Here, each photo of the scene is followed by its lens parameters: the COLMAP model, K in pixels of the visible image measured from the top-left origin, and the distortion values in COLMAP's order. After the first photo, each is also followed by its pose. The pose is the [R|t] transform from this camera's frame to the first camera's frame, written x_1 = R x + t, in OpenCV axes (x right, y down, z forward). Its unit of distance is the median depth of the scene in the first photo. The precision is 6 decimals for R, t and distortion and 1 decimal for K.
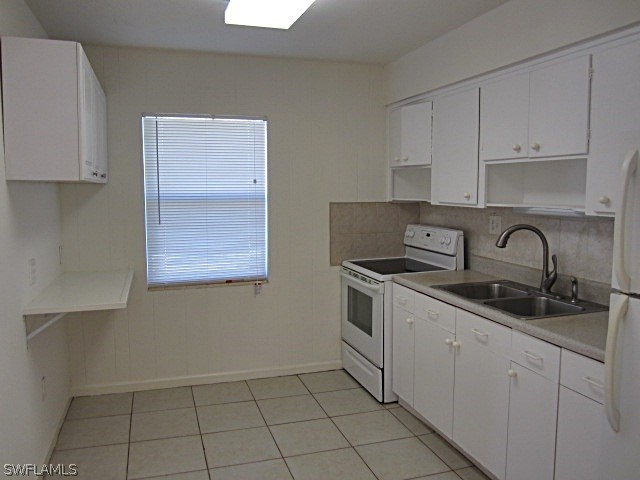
lens RADIAL K [[527.7, 0, 318.7], [0, 527.7, 239.9], [0, 0, 1]] dist [-0.053945, 0.030186]
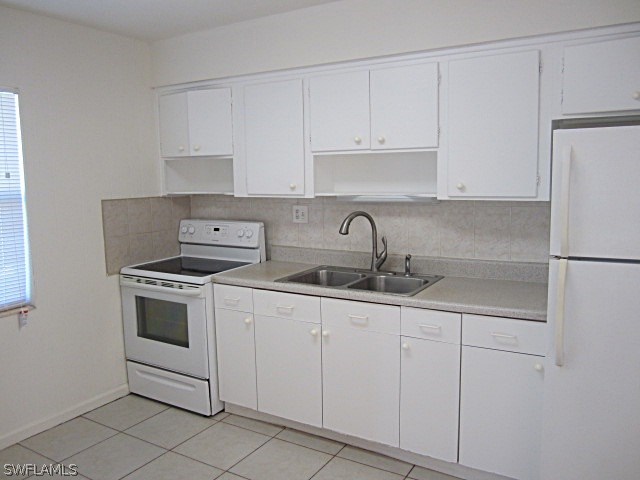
lens RADIAL K [[527.7, 0, 320.2], [0, 527.7, 238.3], [0, 0, 1]] dist [-0.053945, 0.030186]
pose [[0.753070, -0.087599, 0.652083, -0.301732], [0.079697, 0.995944, 0.041754, -0.020301], [-0.653095, 0.020526, 0.756997, 0.179615]]
